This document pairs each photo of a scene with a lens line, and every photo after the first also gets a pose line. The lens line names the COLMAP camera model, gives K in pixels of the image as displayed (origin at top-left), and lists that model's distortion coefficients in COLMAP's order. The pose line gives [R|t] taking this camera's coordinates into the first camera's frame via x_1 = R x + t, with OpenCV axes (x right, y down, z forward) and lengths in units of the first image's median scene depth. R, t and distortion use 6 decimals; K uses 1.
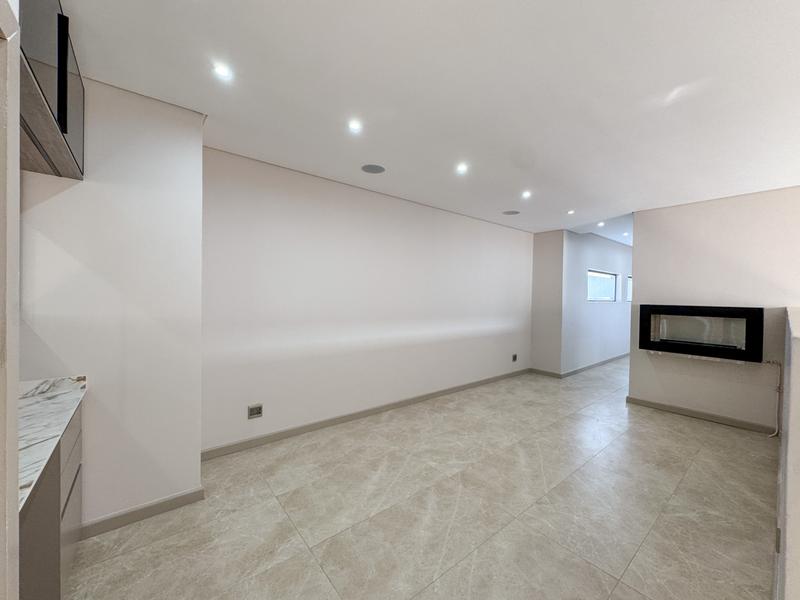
lens RADIAL K [[318.5, 0, 400.3], [0, 318.5, 299.5], [0, 0, 1]] dist [0.001706, -0.000622]
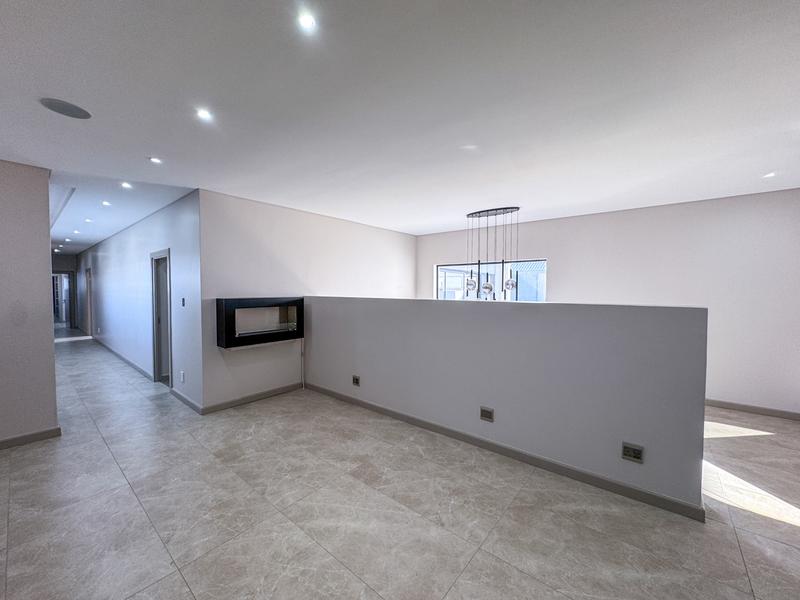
lens RADIAL K [[318.5, 0, 398.6], [0, 318.5, 296.7], [0, 0, 1]] dist [0.001706, -0.000622]
pose [[-0.198161, -0.042073, 0.979266, -0.281700], [0.004335, 0.999031, 0.043799, -0.035272], [-0.980160, 0.012924, -0.197786, 0.899700]]
